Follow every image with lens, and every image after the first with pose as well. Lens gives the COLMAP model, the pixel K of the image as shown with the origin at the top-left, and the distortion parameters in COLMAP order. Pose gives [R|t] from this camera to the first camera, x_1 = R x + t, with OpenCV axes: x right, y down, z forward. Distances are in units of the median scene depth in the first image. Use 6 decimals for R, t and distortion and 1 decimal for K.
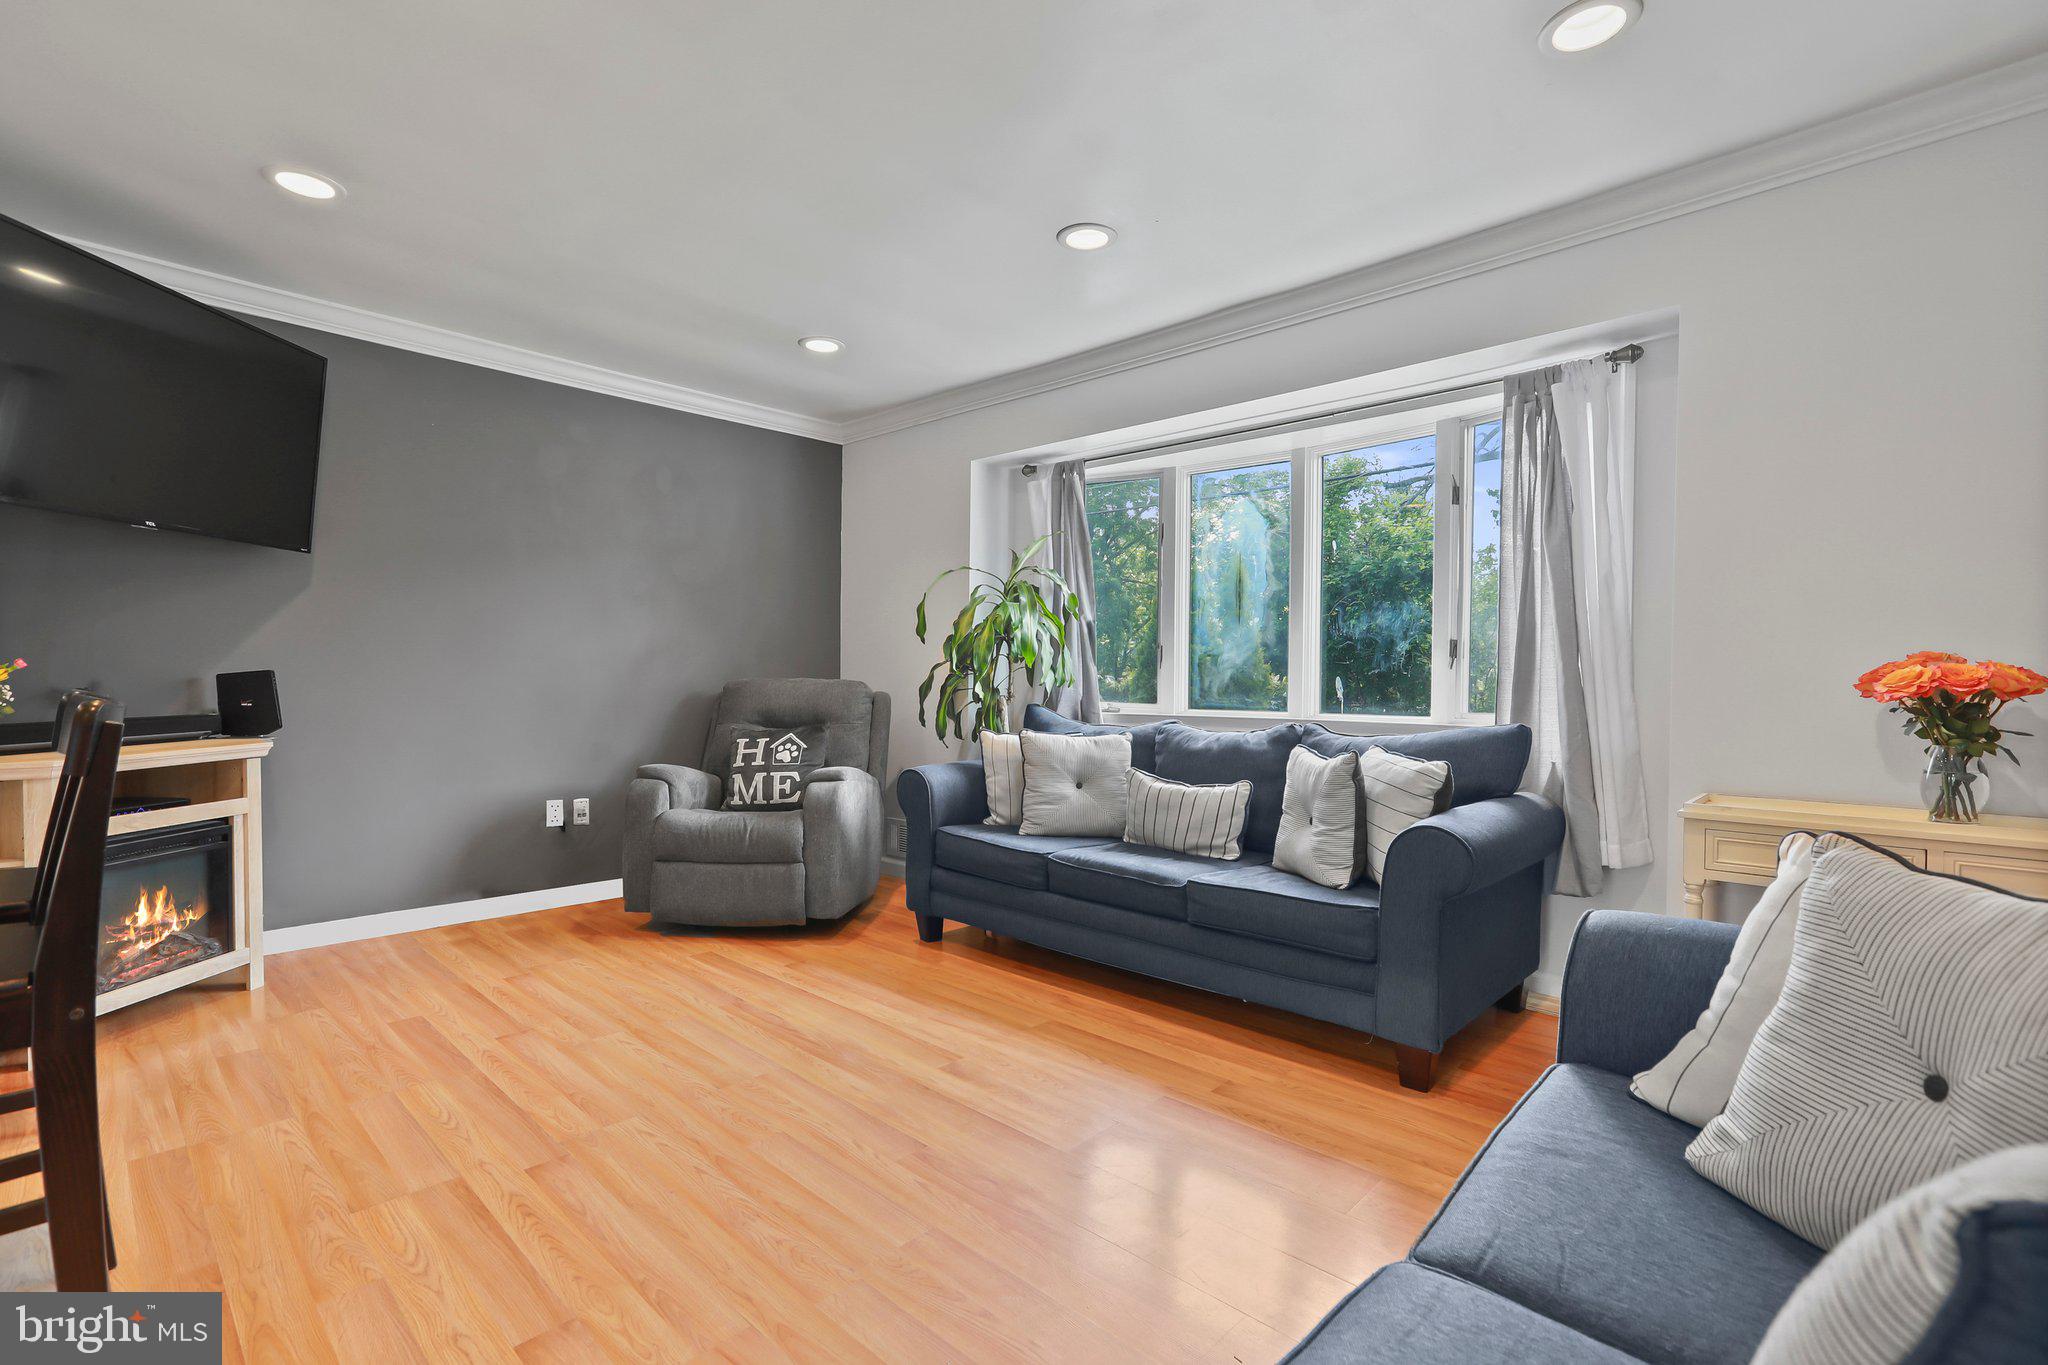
lens RADIAL K [[939.0, 0, 1013.9], [0, 939.0, 695.2], [0, 0, 1]] dist [-0.023009, 0.011547]
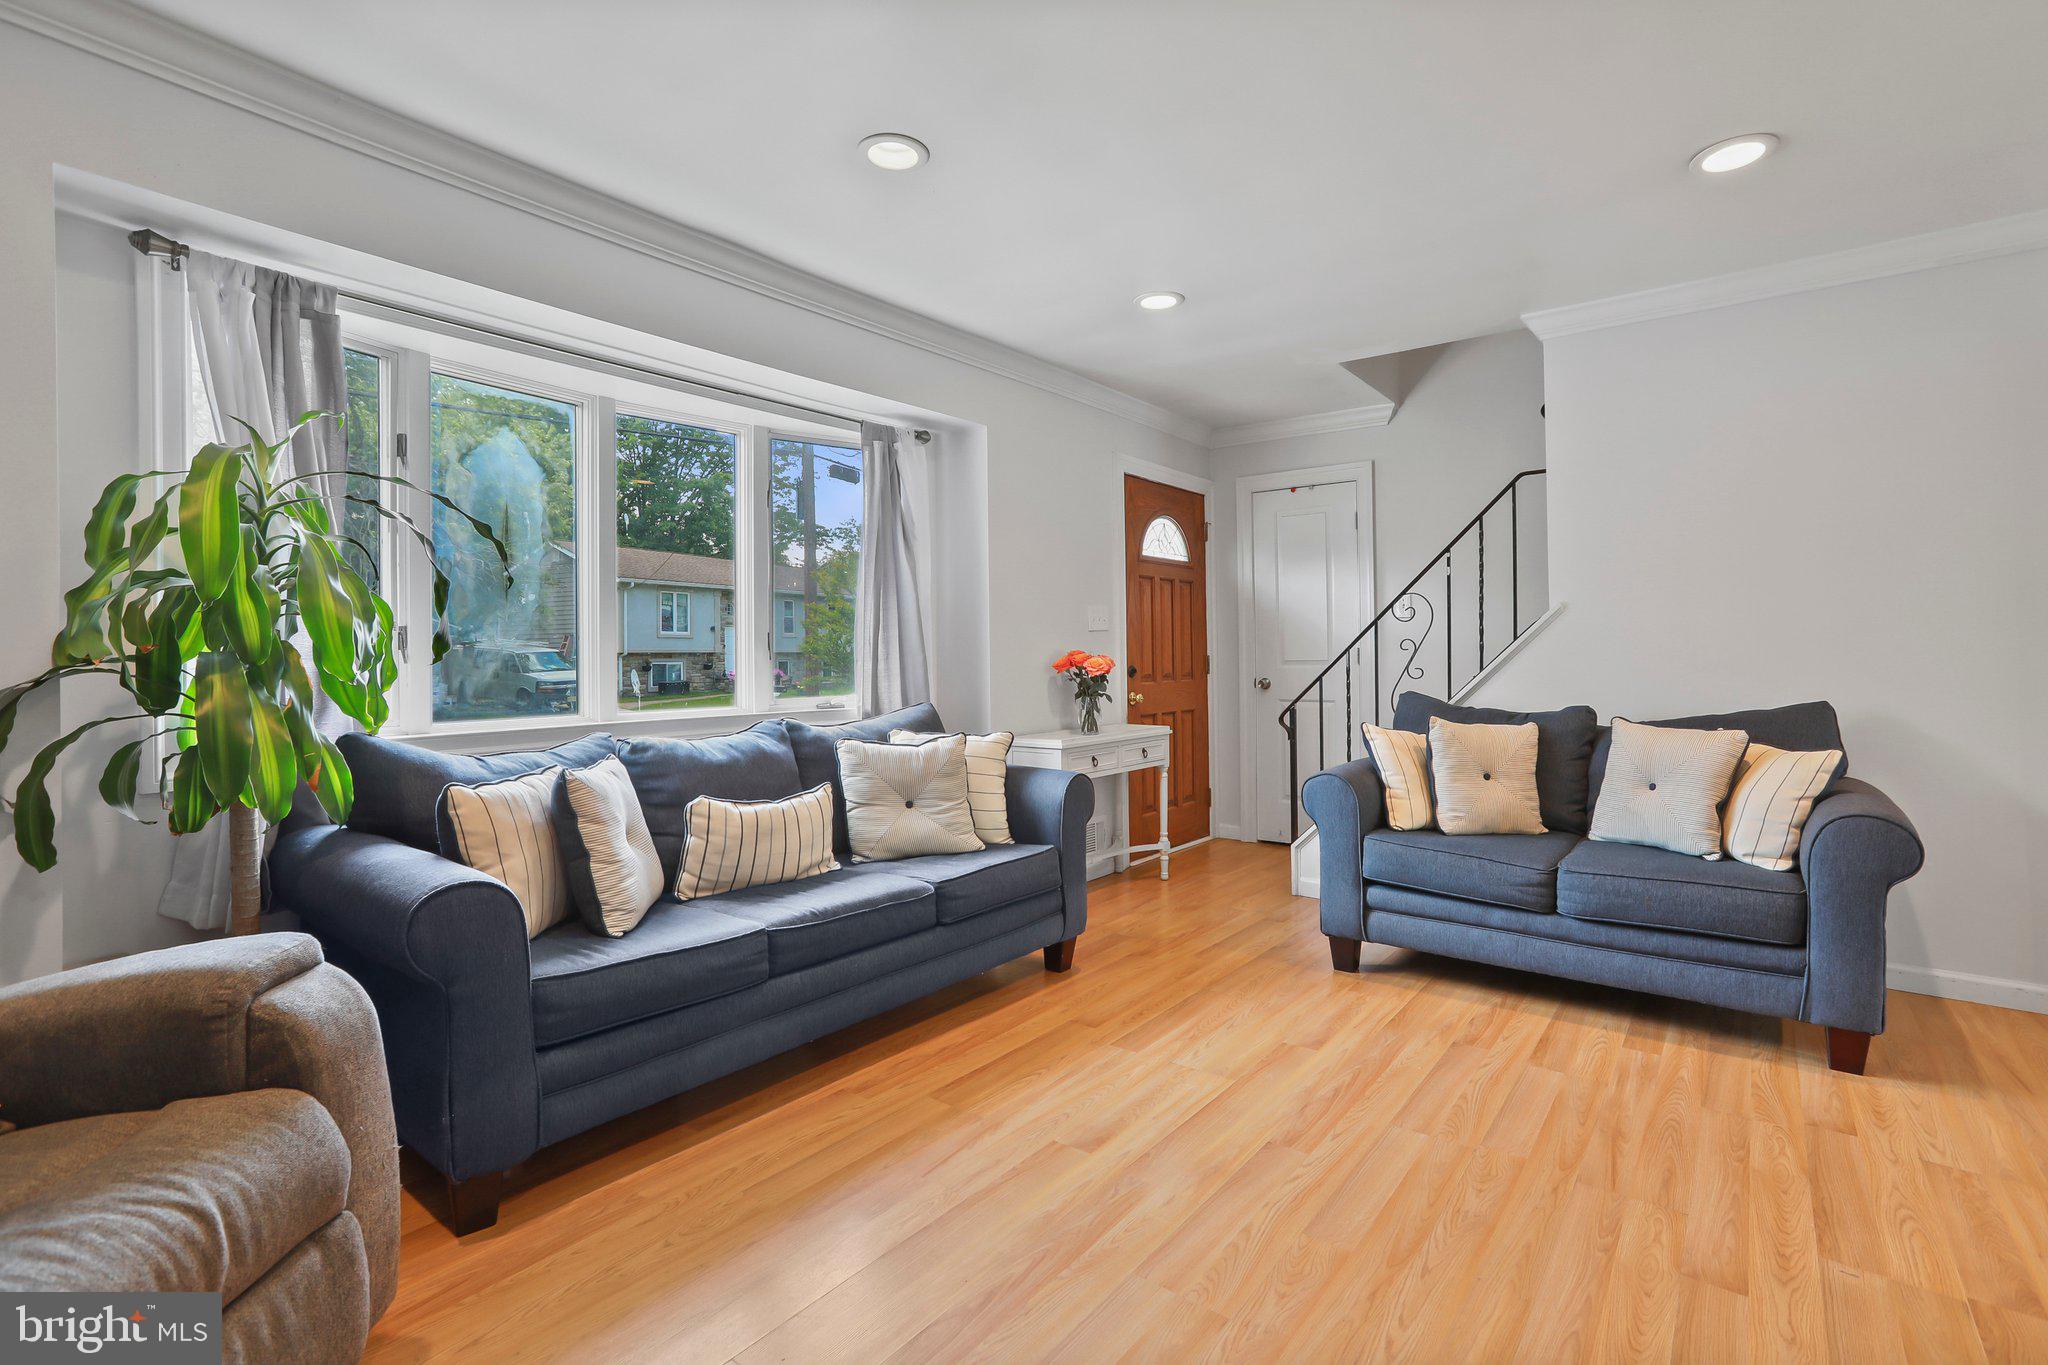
lens RADIAL K [[939.0, 0, 1043.7], [0, 939.0, 667.9], [0, 0, 1]] dist [-0.023009, 0.011547]
pose [[-0.108917, -0.015068, 0.993937, -0.813018], [0.023583, 0.999565, 0.017737, -0.039586], [-0.993771, 0.025372, -0.108514, 1.027153]]
